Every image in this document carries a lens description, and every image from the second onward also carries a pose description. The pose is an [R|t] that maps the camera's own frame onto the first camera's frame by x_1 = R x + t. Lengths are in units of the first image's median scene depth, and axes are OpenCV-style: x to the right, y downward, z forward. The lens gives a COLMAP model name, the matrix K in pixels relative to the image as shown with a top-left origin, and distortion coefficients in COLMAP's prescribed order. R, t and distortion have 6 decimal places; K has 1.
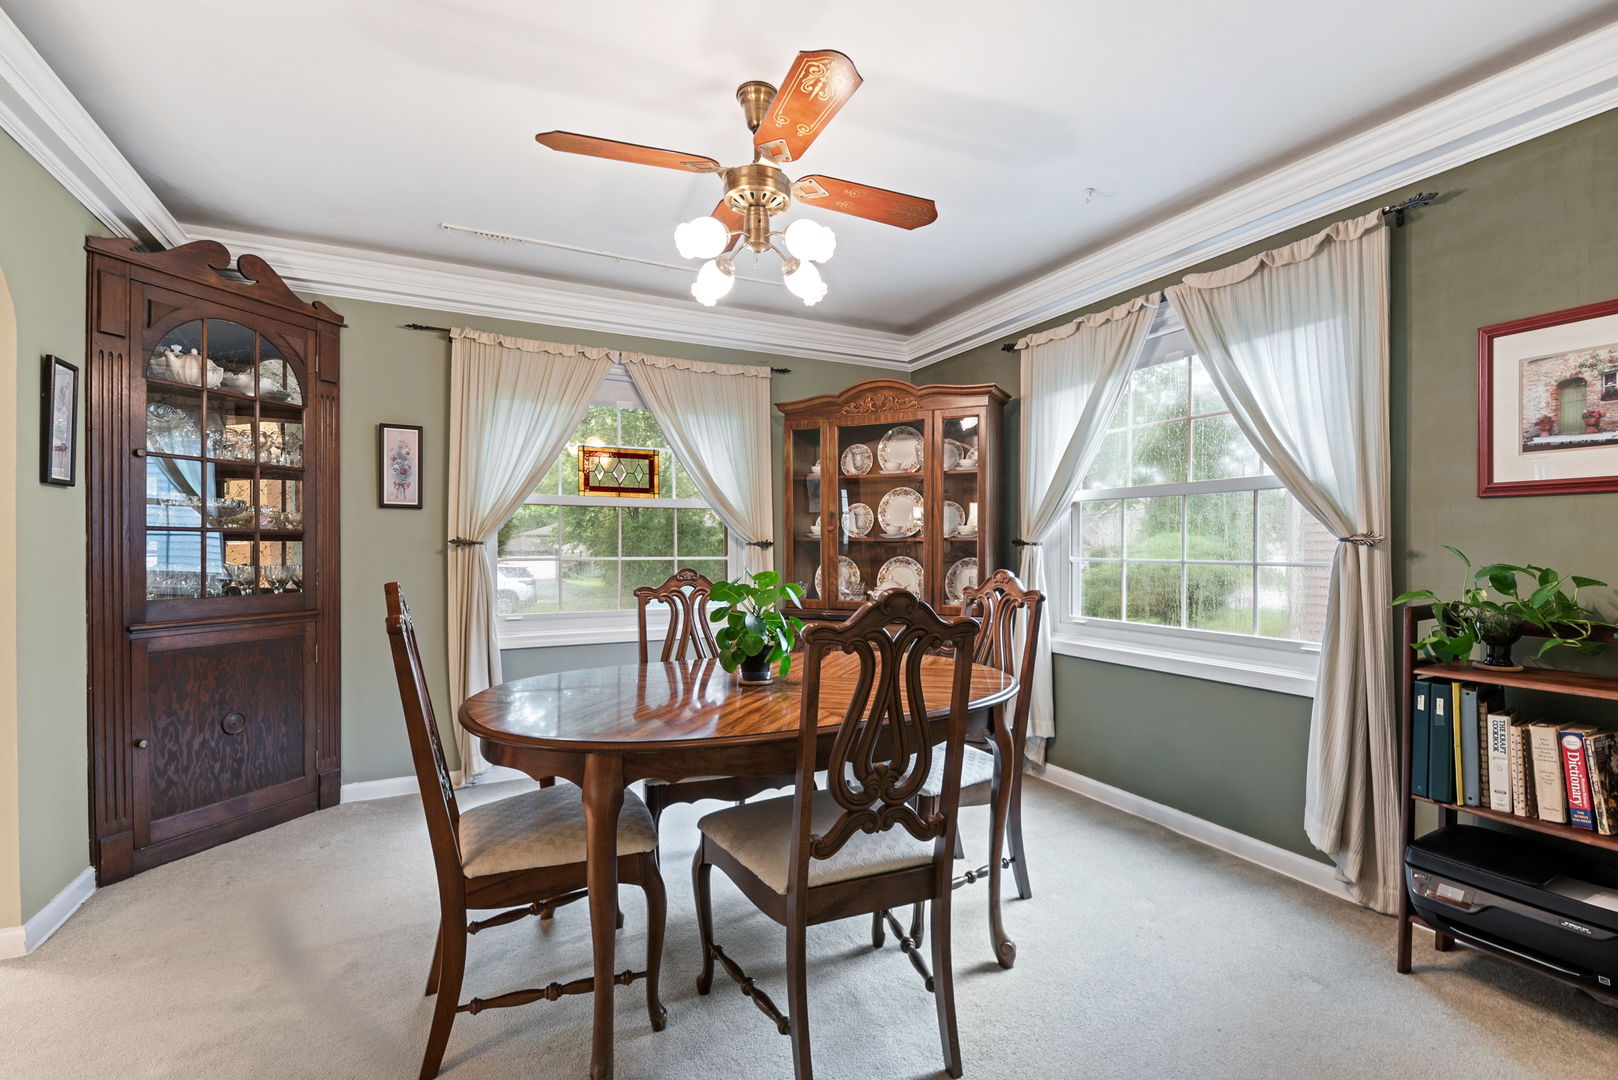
lens RADIAL K [[719.1, 0, 811.8], [0, 719.1, 553.5], [0, 0, 1]] dist [0.000694, -0.000755]
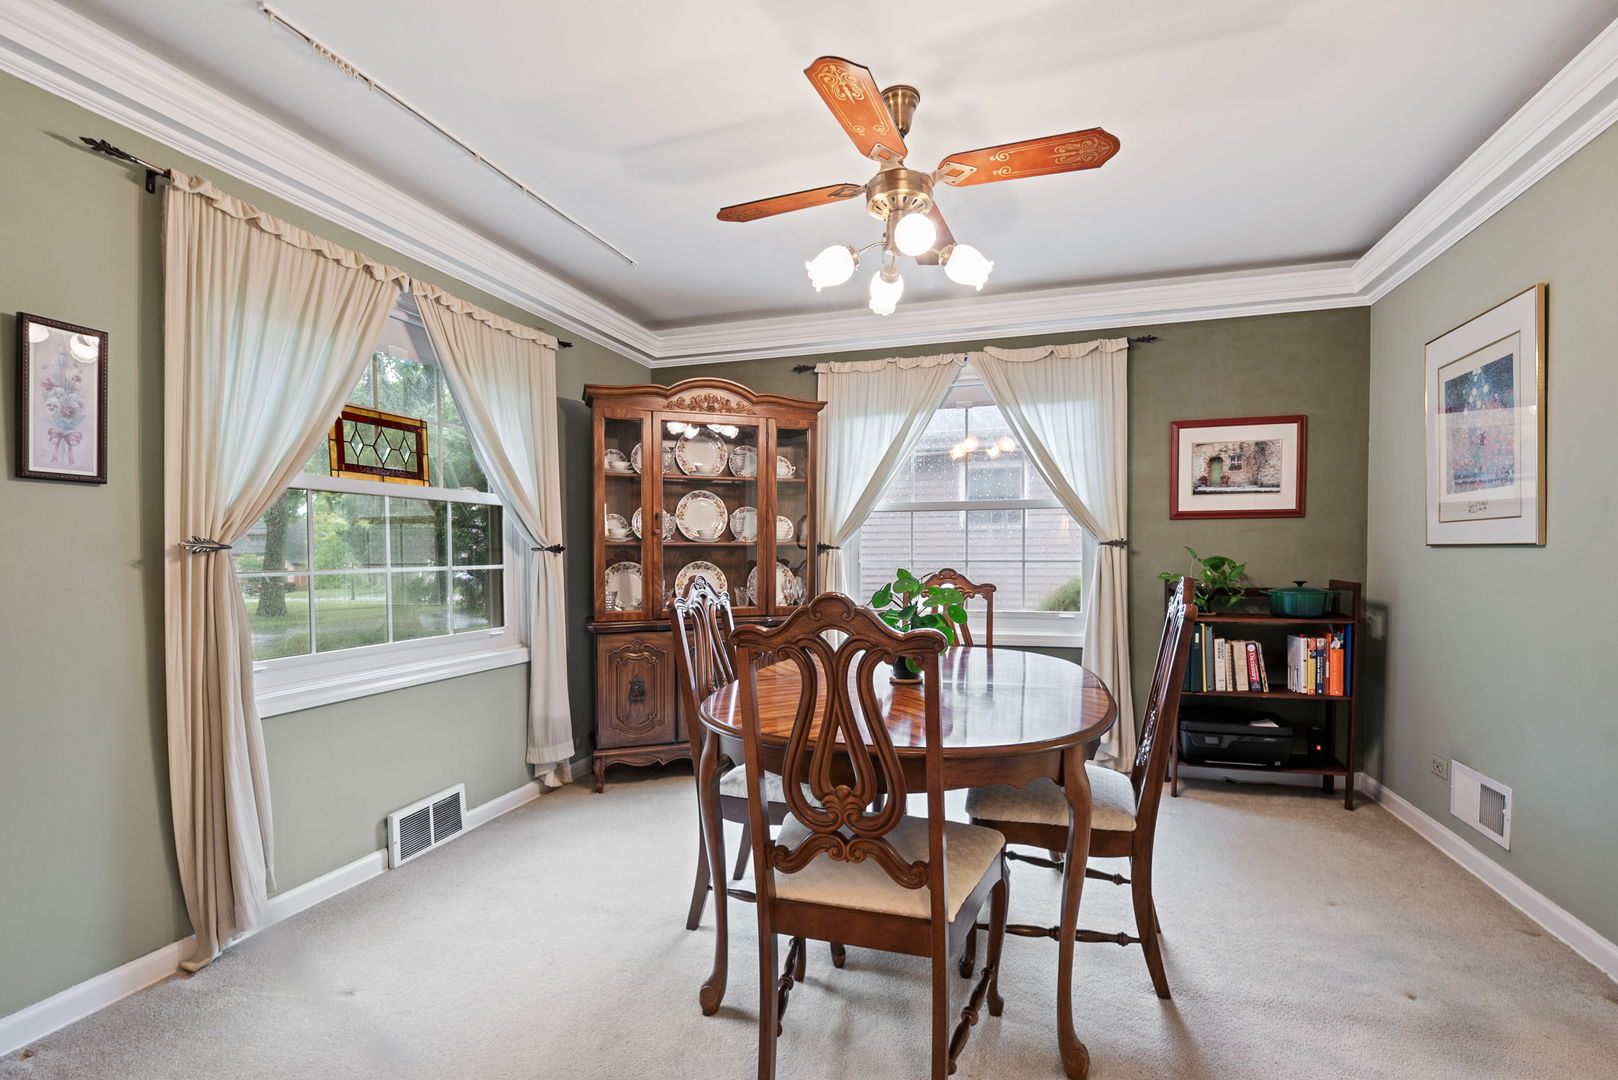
lens RADIAL K [[741.0, 0, 823.4], [0, 741.0, 561.0], [0, 0, 1]] dist [0.003188, -0.007725]
pose [[0.691797, -0.013161, 0.721972, -0.756070], [0.015340, 0.999876, 0.003528, 0.003652], [-0.721929, 0.008634, 0.691913, 0.292273]]
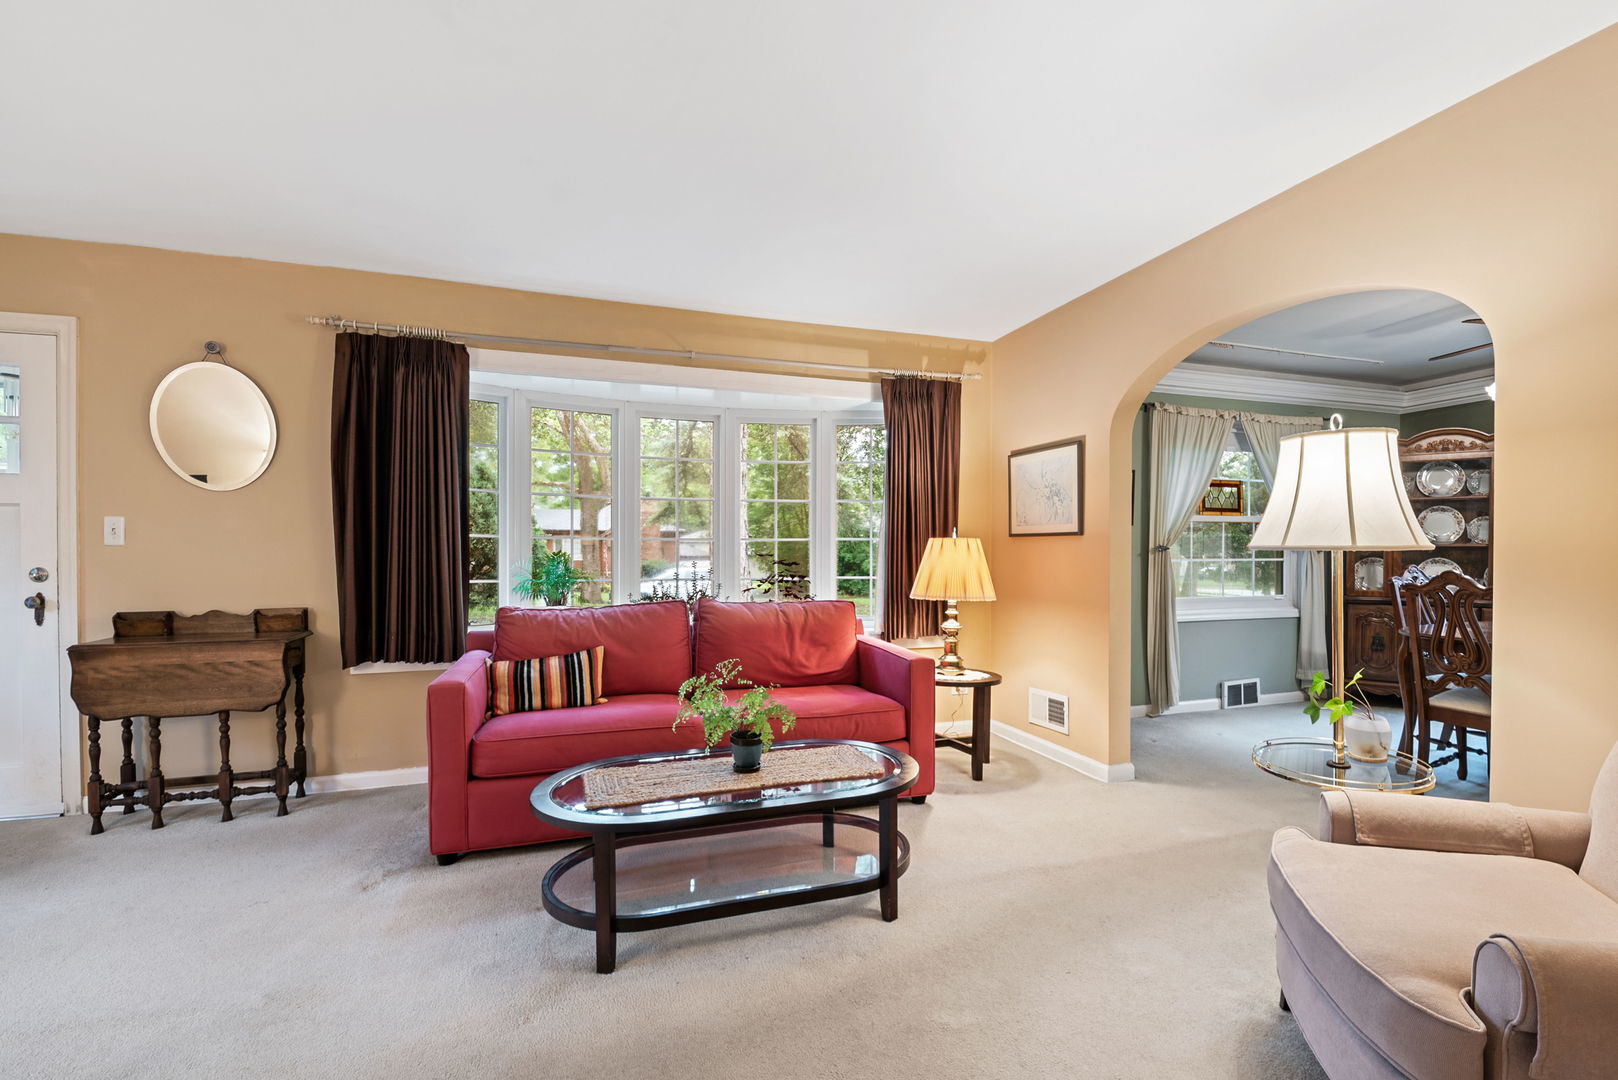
lens RADIAL K [[741.0, 0, 823.4], [0, 741.0, 561.0], [0, 0, 1]] dist [0.003188, -0.007725]
pose [[0.992310, 0.000591, -0.123780, -1.307088], [0.000113, 0.999984, 0.005678, 0.002499], [0.123781, -0.005648, 0.992293, -0.788306]]
